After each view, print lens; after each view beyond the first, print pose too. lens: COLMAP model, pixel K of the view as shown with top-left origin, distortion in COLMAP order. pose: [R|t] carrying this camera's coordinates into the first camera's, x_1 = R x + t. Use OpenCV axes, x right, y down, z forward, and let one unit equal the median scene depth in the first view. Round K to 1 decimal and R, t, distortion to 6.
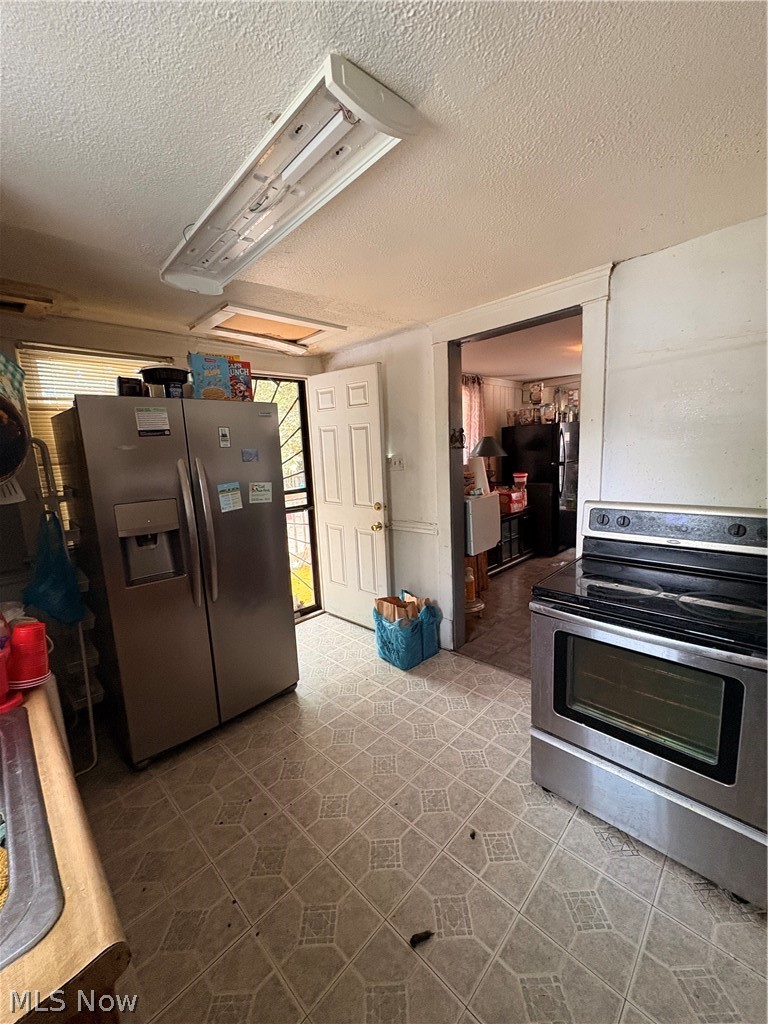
lens RADIAL K [[406.2, 0, 384.1], [0, 406.2, 509.1], [0, 0, 1]] dist [0.007076, -0.000583]
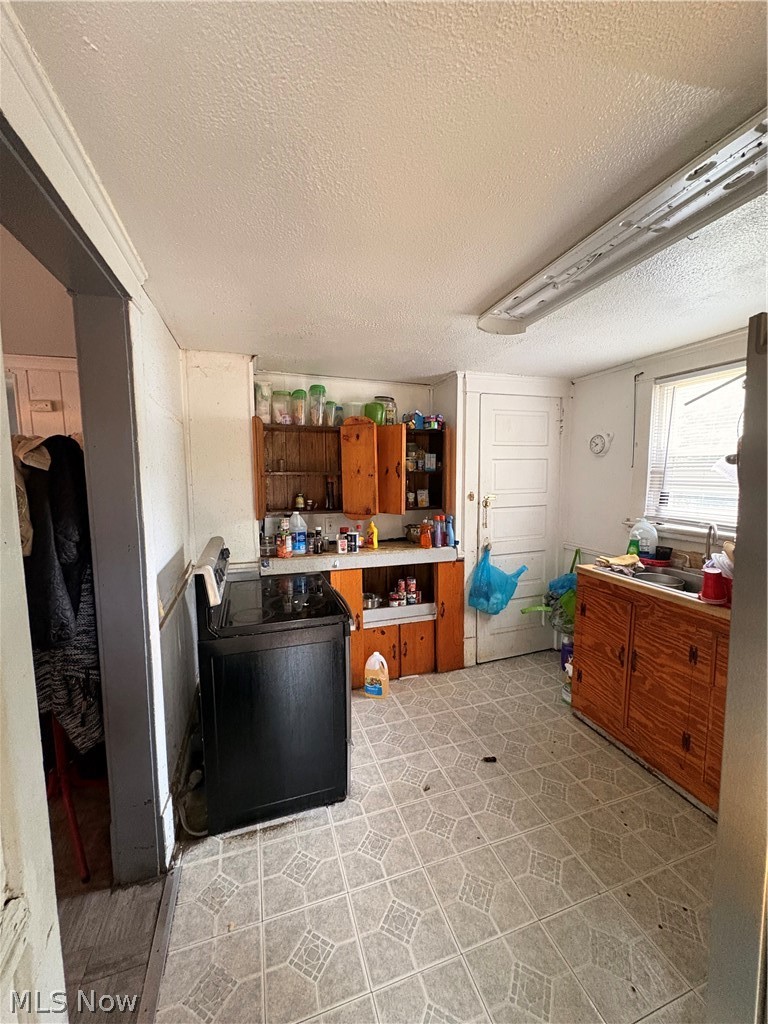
lens RADIAL K [[406.2, 0, 386.4], [0, 406.2, 512.5], [0, 0, 1]] dist [0.007076, -0.000583]
pose [[-0.889377, 0.018116, 0.456816, -0.096188], [0.126138, 0.970153, 0.207105, -0.114965], [-0.439429, 0.241816, -0.865117, 0.705052]]
